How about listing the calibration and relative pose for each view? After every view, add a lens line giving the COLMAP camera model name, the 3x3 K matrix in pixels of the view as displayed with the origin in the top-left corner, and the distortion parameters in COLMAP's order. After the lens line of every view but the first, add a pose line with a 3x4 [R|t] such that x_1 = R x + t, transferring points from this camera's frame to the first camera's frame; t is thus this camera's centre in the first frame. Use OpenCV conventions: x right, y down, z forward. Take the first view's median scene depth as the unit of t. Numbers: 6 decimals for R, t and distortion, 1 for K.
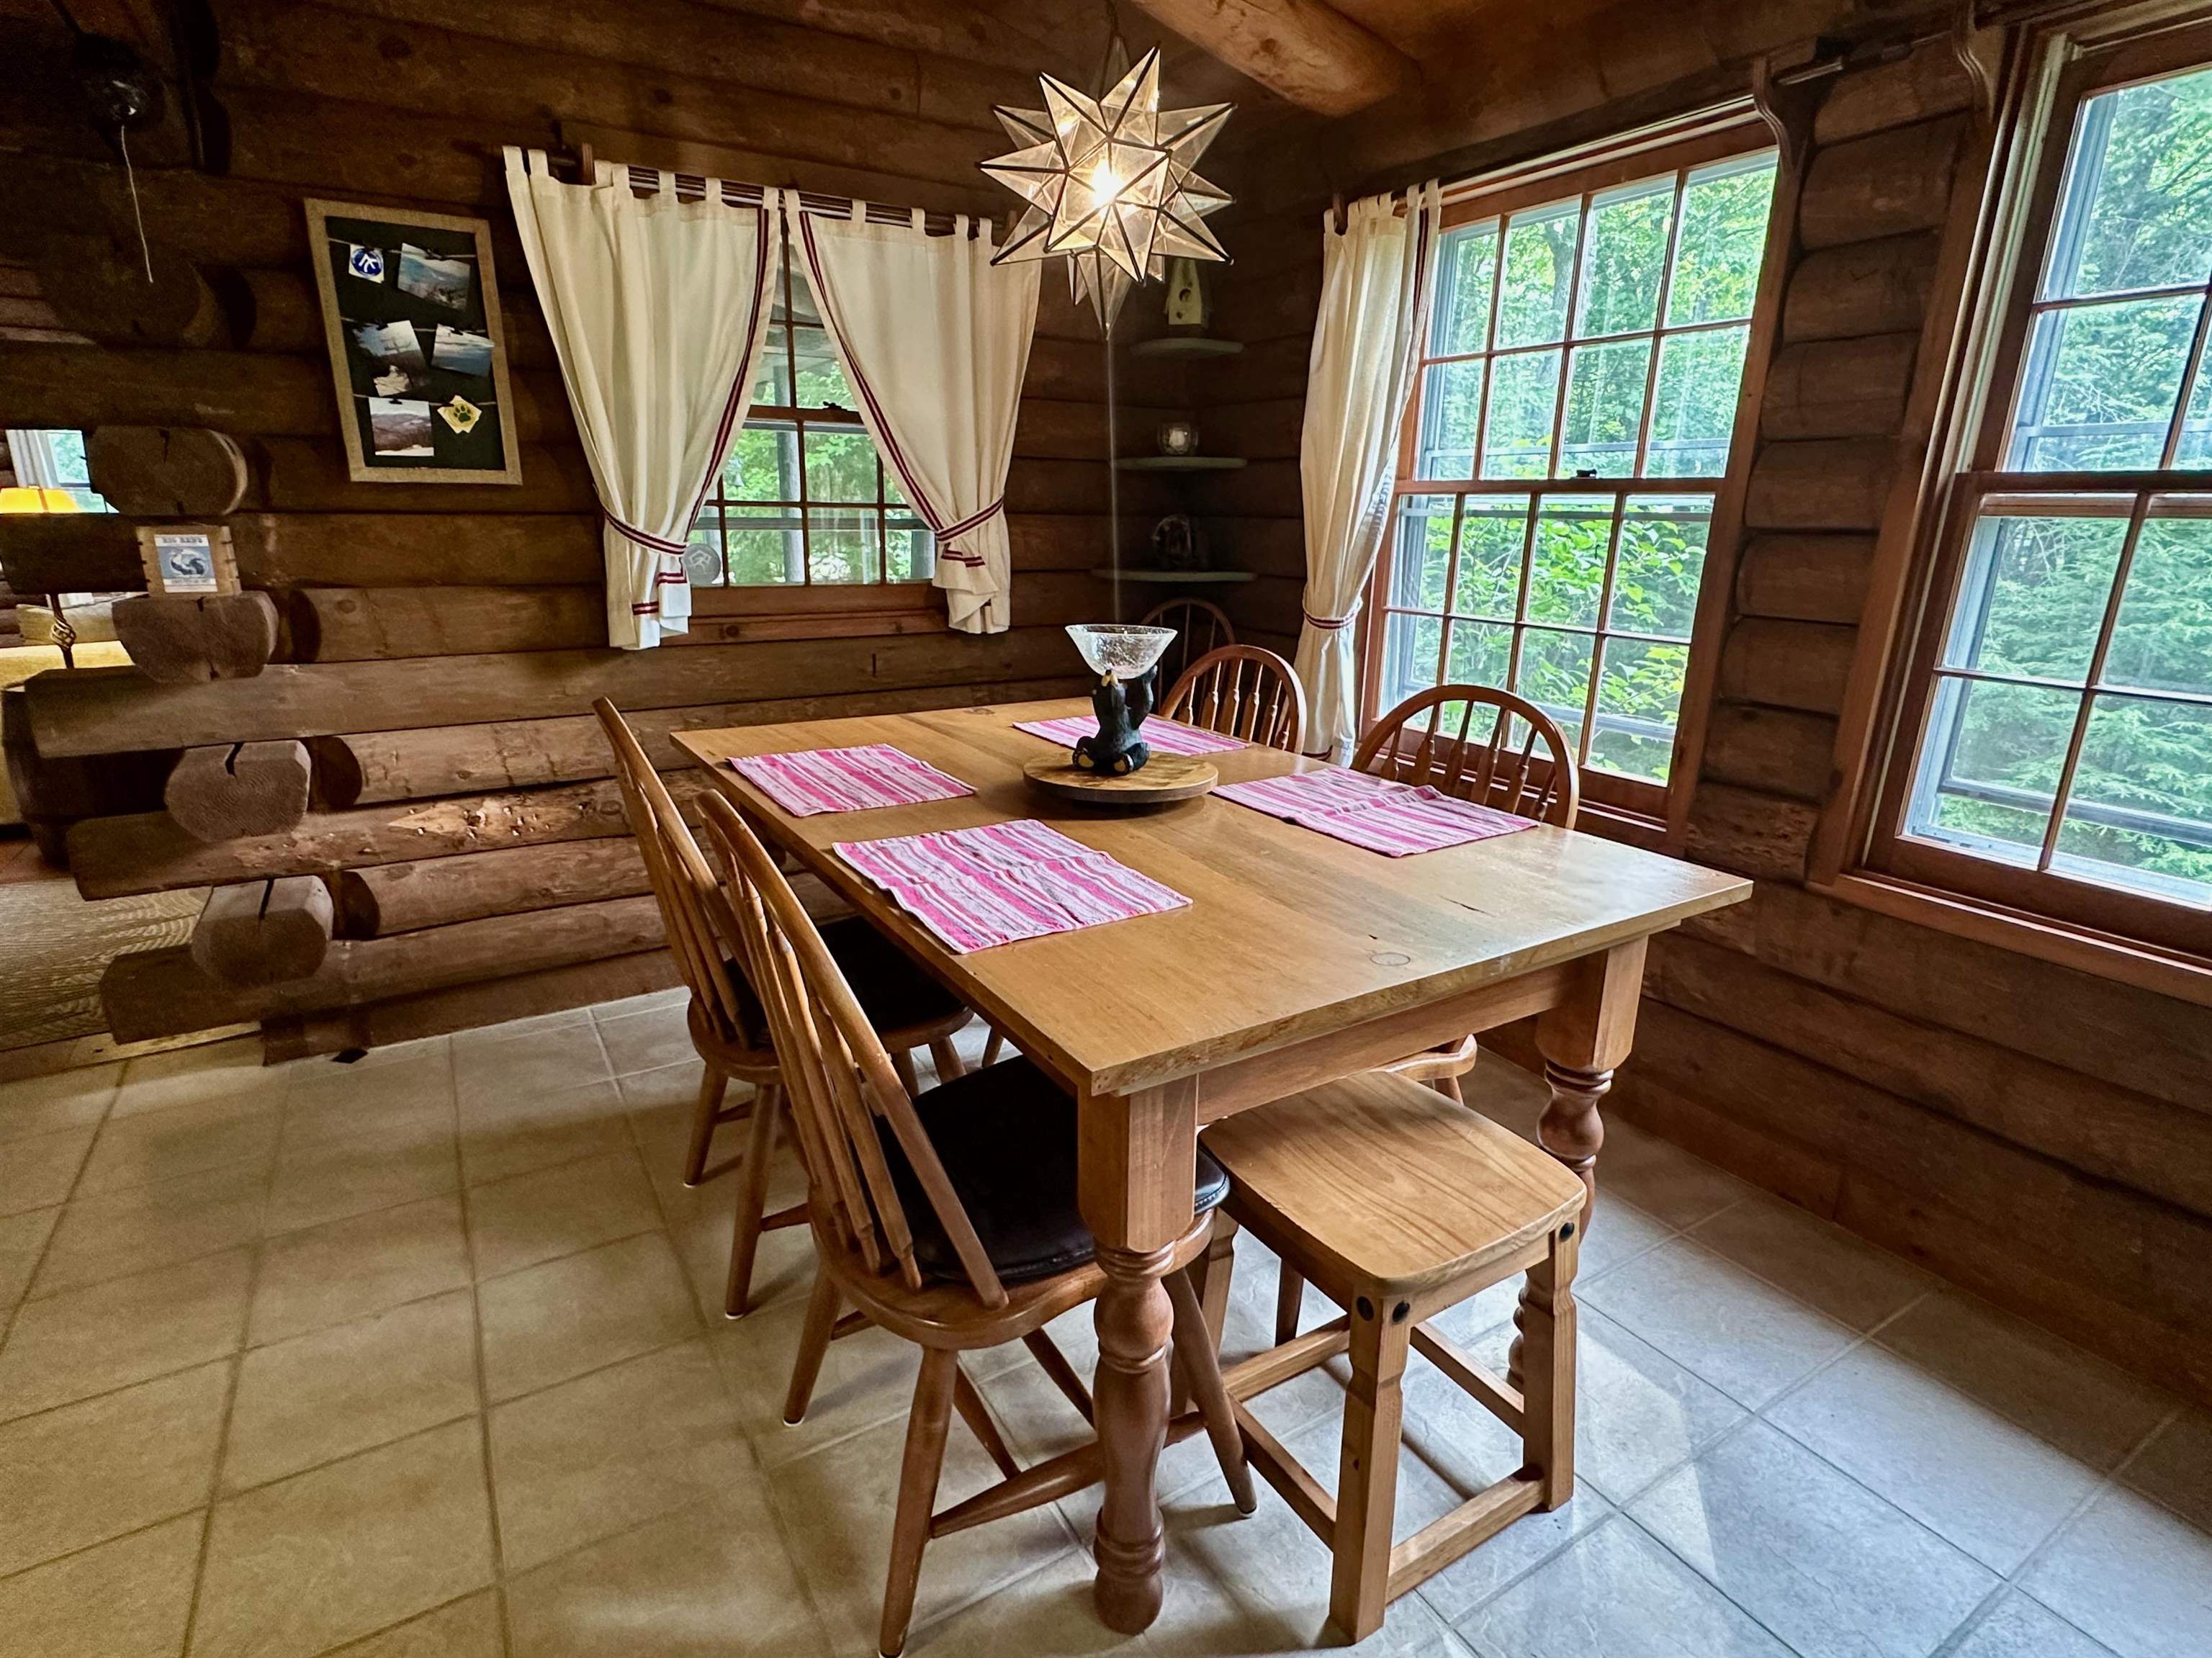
lens RADIAL K [[1099.2, 0, 1106.0], [0, 1099.2, 829.0], [0, 0, 1]] dist [-0.001679, 0.000469]
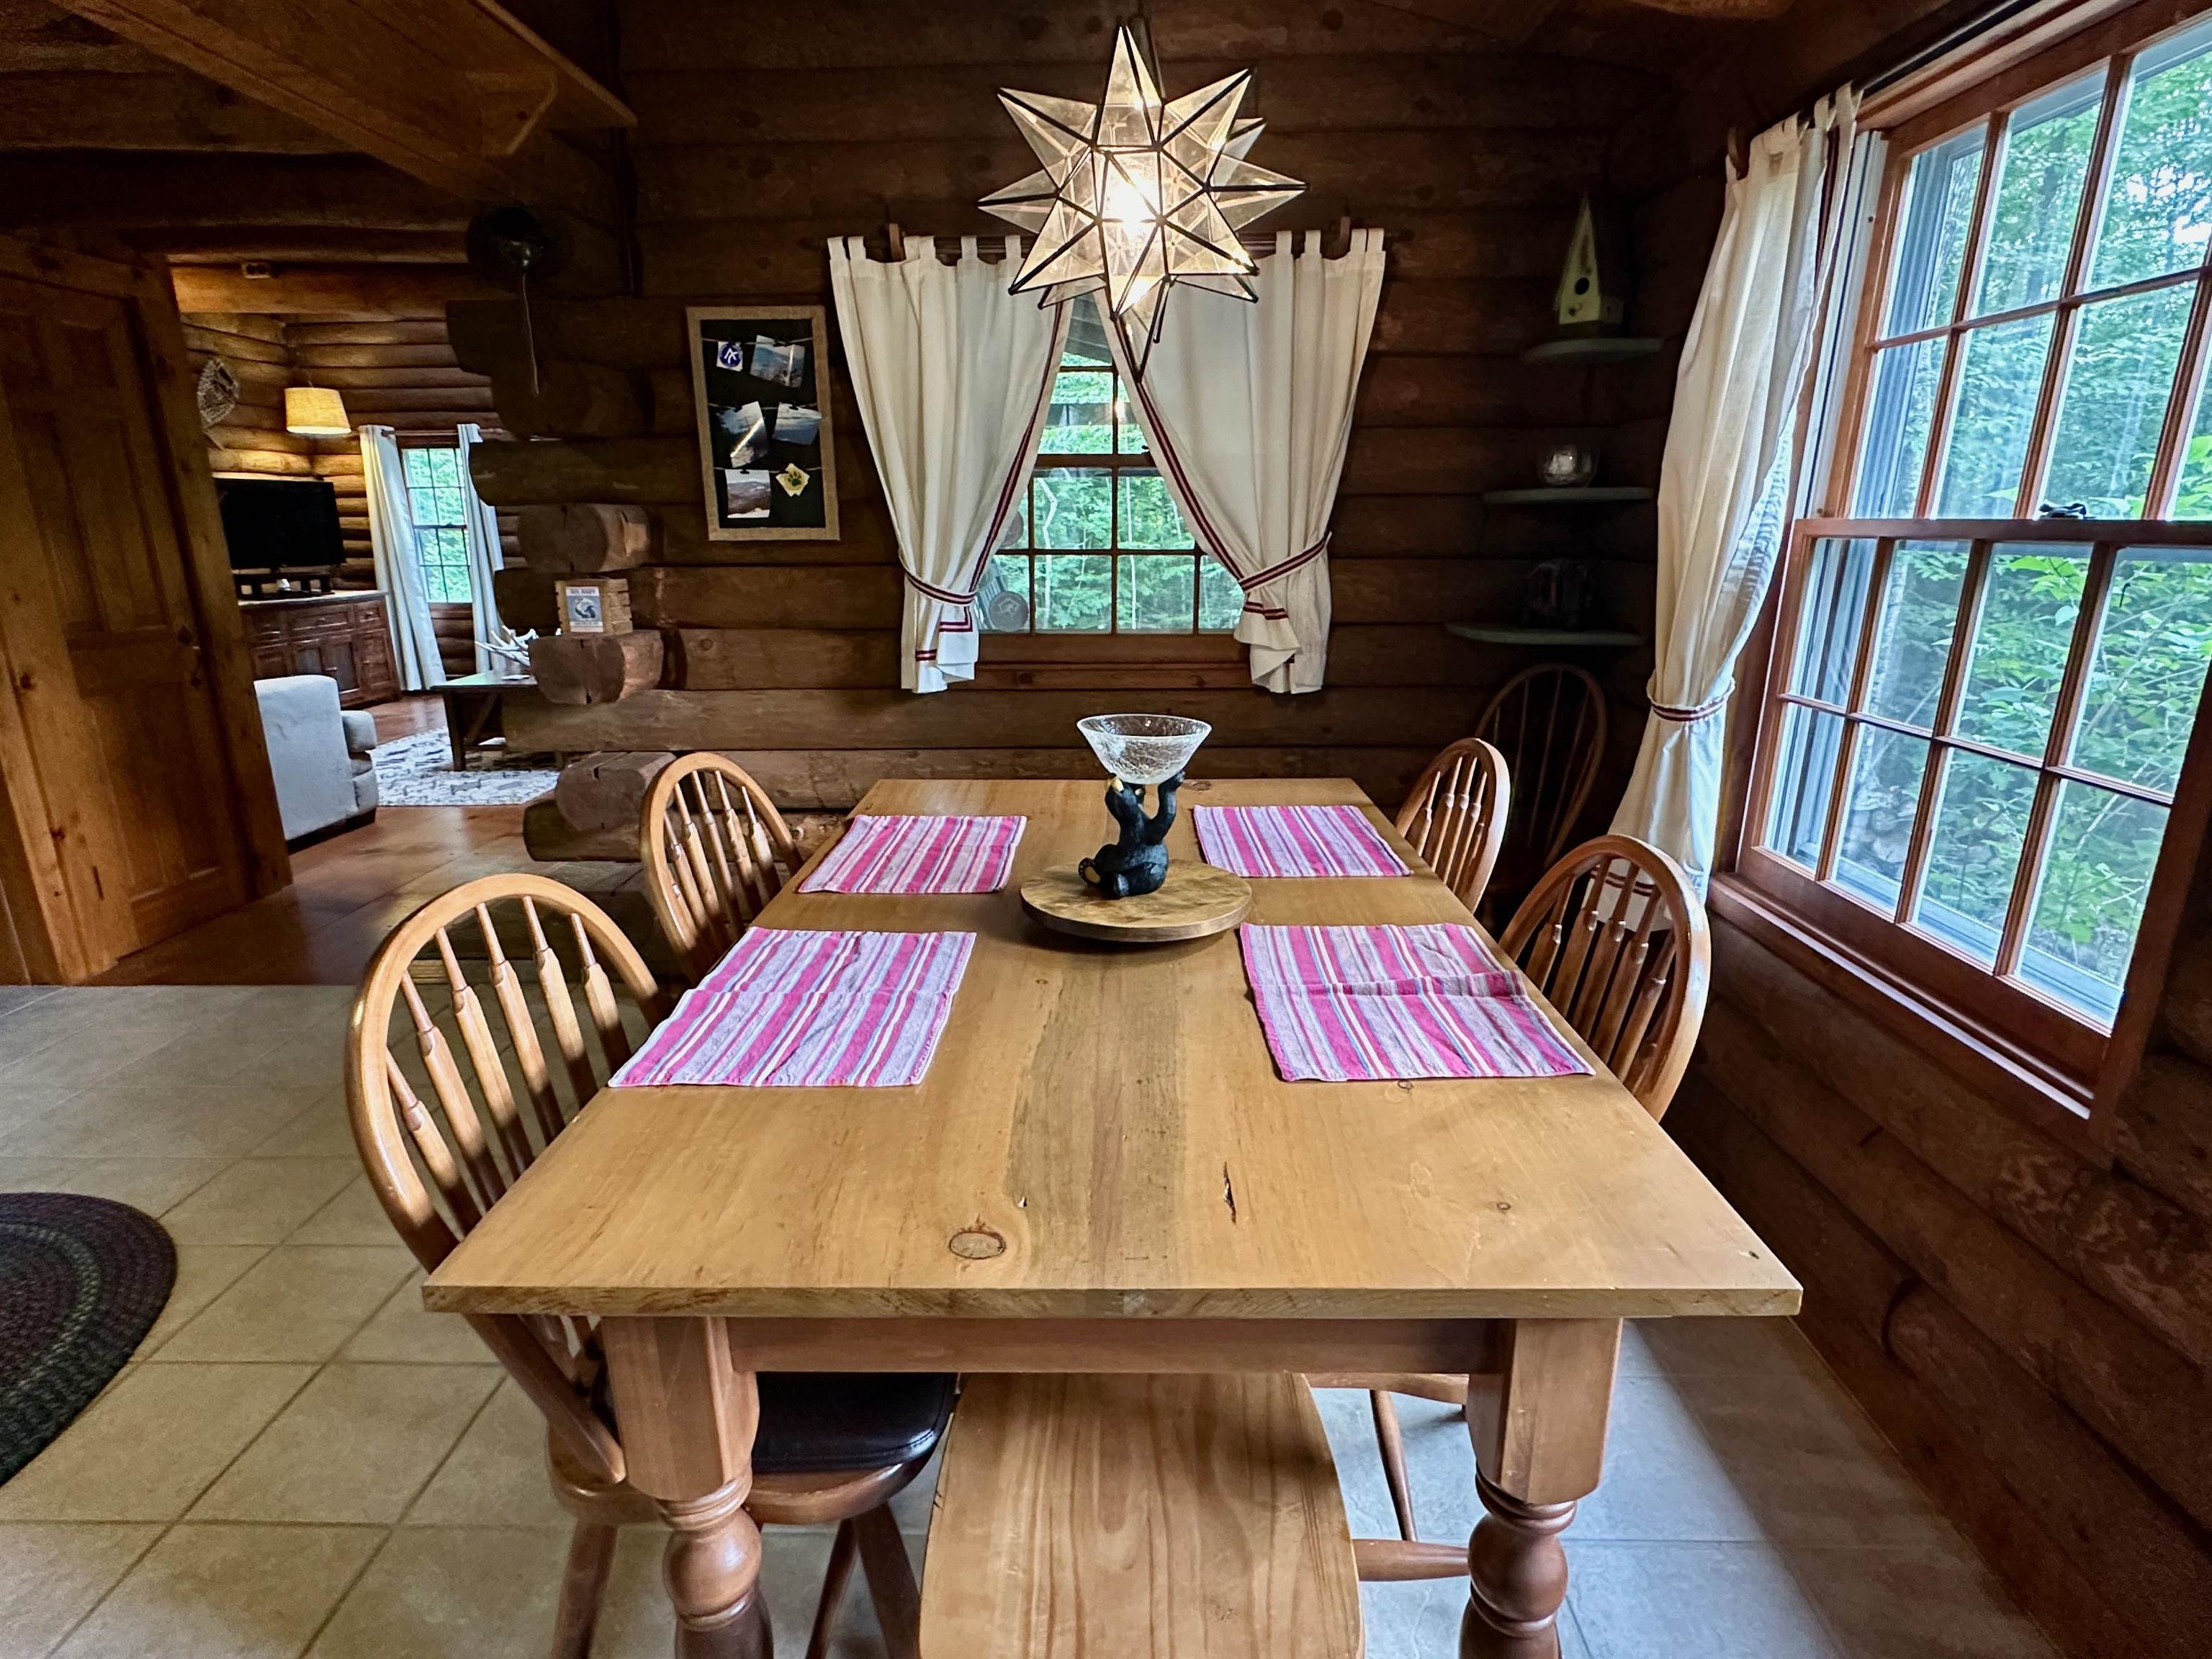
lens RADIAL K [[1133.9, 0, 1108.4], [0, 1133.9, 841.3], [0, 0, 1]] dist [-0.001430, 0.000011]
pose [[0.846075, 0.130130, -0.516937, 0.340635], [-0.134798, 0.990457, 0.028706, -0.086659], [0.515739, 0.045394, 0.855542, 0.187250]]
